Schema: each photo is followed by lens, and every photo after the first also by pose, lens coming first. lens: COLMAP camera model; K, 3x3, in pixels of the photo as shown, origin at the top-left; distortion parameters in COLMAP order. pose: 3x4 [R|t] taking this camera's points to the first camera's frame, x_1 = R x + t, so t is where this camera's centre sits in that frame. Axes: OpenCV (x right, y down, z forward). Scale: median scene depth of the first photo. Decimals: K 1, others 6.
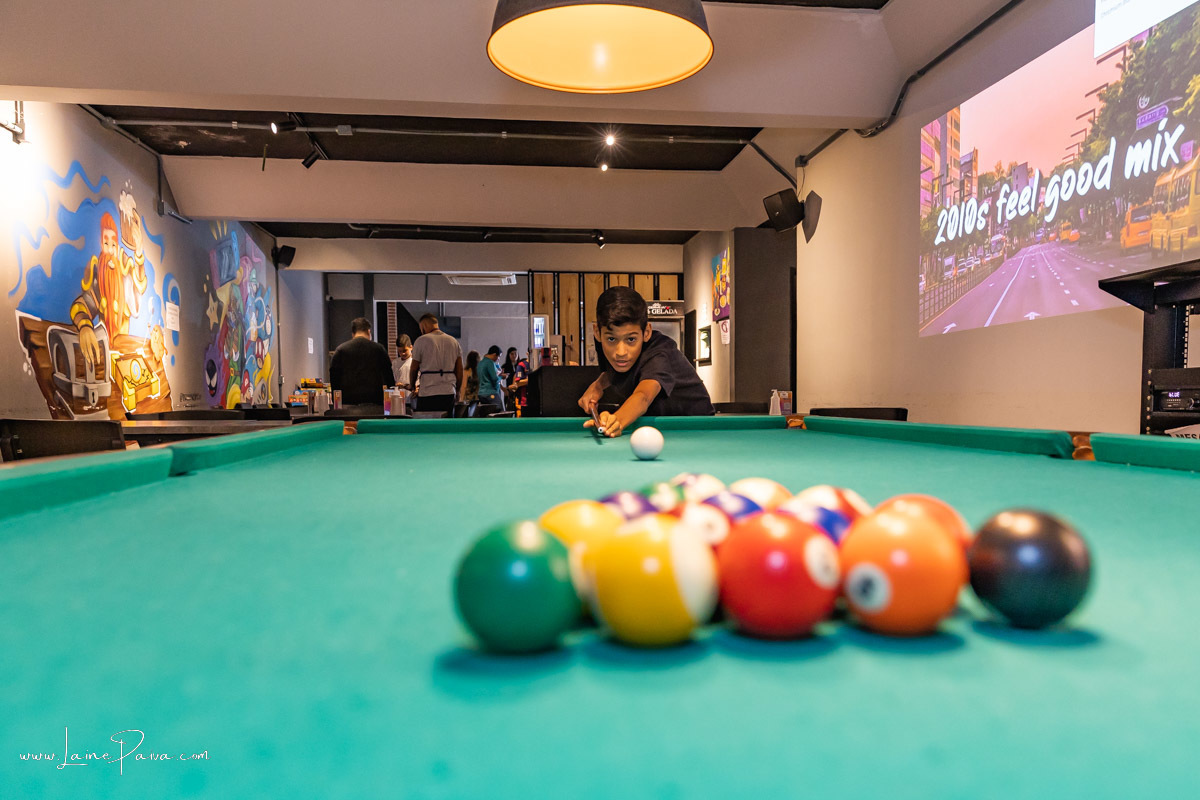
lens RADIAL K [[938.9, 0, 614.8], [0, 938.9, 403.3], [0, 0, 1]] dist [0.005291, -0.005813]
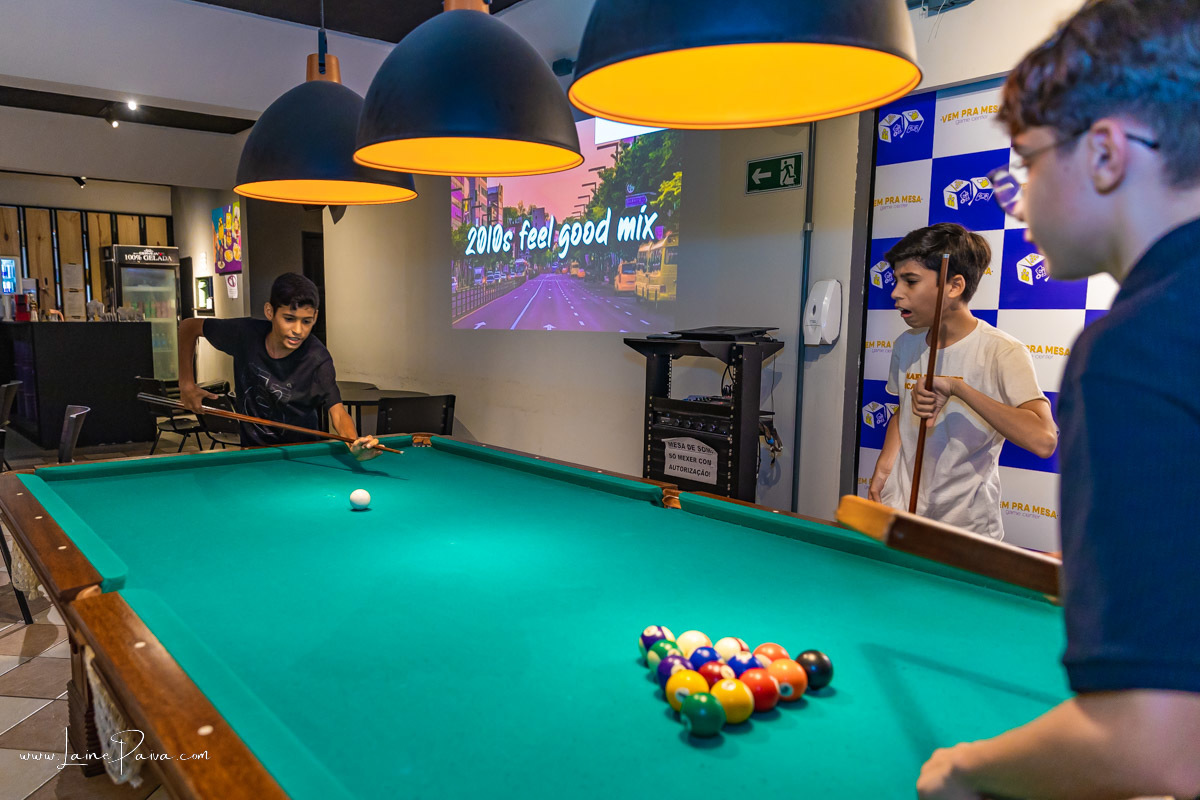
lens RADIAL K [[868.2, 0, 602.5], [0, 868.2, 392.3], [0, 0, 1]] dist [-0.002768, -0.003933]
pose [[0.849362, -0.027514, 0.527093, -0.128753], [-0.007123, 0.997952, 0.063571, -0.071749], [-0.527762, -0.057749, 0.847427, -0.079558]]
